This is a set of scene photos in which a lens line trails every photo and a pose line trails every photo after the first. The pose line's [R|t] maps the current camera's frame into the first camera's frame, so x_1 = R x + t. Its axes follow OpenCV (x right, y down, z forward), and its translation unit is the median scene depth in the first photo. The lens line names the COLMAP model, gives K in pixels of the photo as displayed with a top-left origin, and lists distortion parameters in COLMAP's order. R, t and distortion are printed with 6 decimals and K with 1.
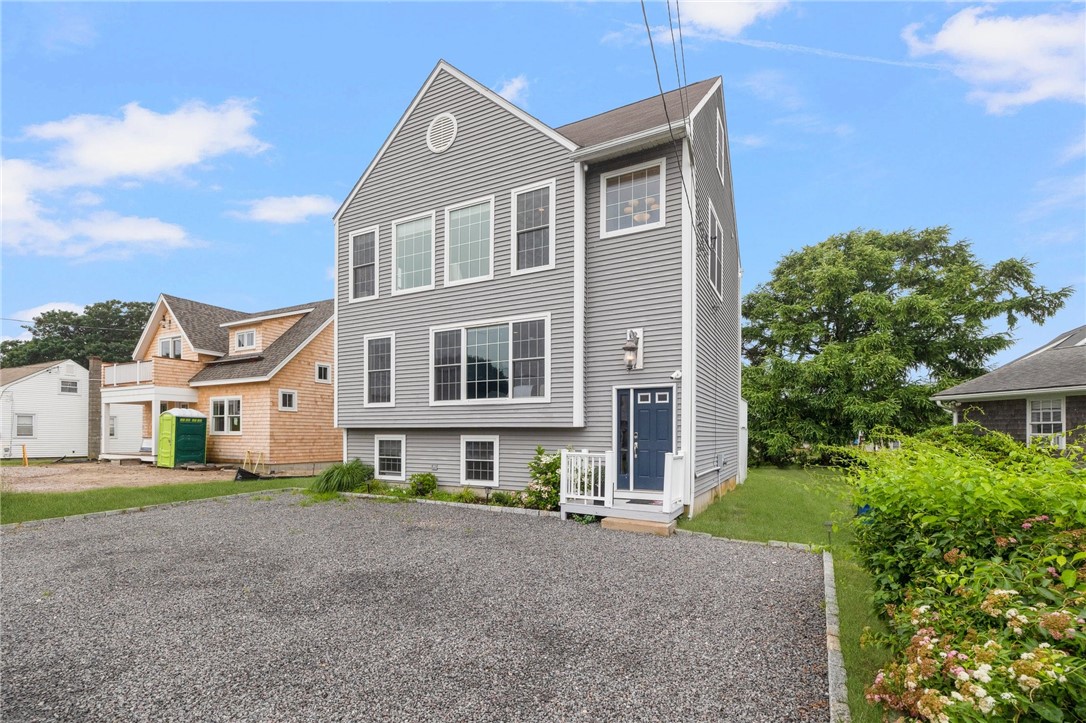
lens RADIAL K [[479.8, 0, 559.3], [0, 479.8, 437.7], [0, 0, 1]] dist [-0.000154, 0.000053]
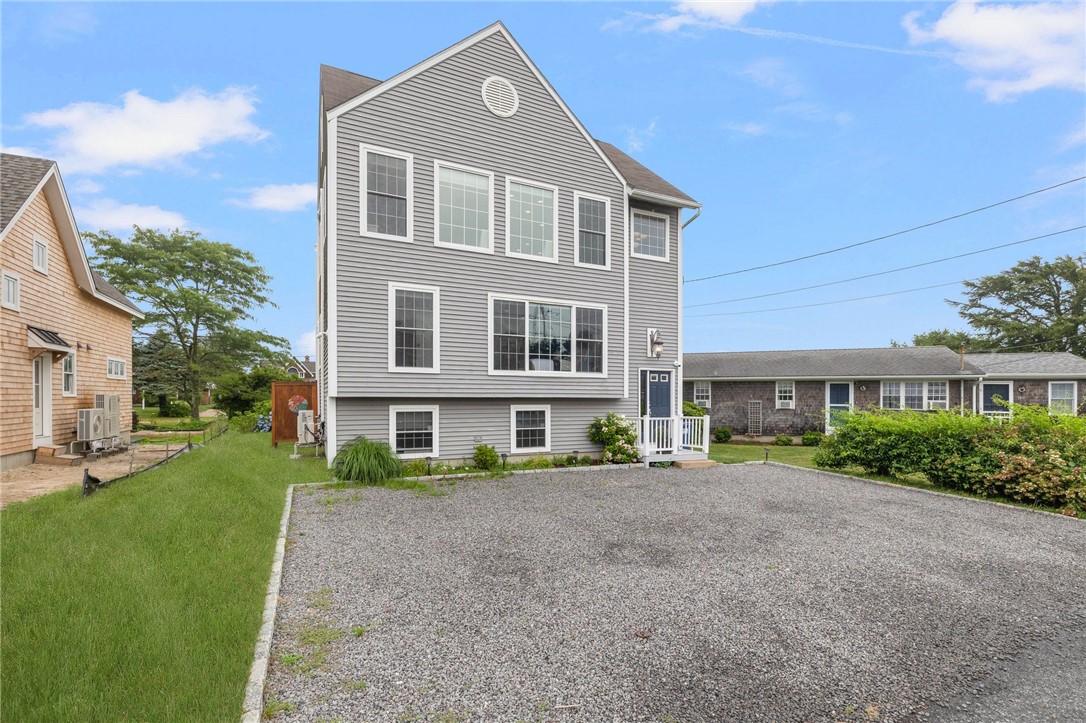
lens RADIAL K [[481.8, 0, 540.6], [0, 481.8, 401.6], [0, 0, 1]] dist [0.002599, 0.000133]
pose [[0.608563, -0.008565, 0.793460, -0.984248], [0.004697, 0.999963, 0.007192, -0.019747], [-0.793492, -0.000650, 0.608580, 0.335976]]
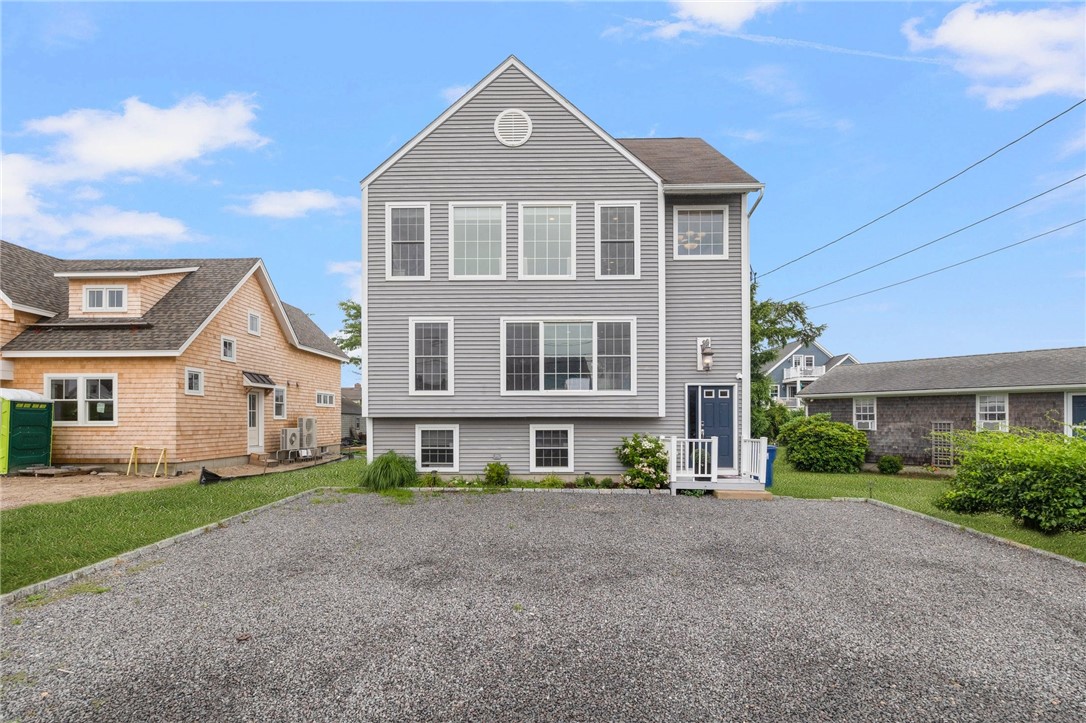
lens RADIAL K [[467.1, 0, 544.0], [0, 467.1, 423.5], [0, 0, 1]] dist [-0.000193, -0.000100]
pose [[0.899180, -0.007088, 0.437521, -0.625266], [0.007616, 0.999971, 0.000548, -0.007851], [-0.437512, 0.002840, 0.899208, 0.082976]]
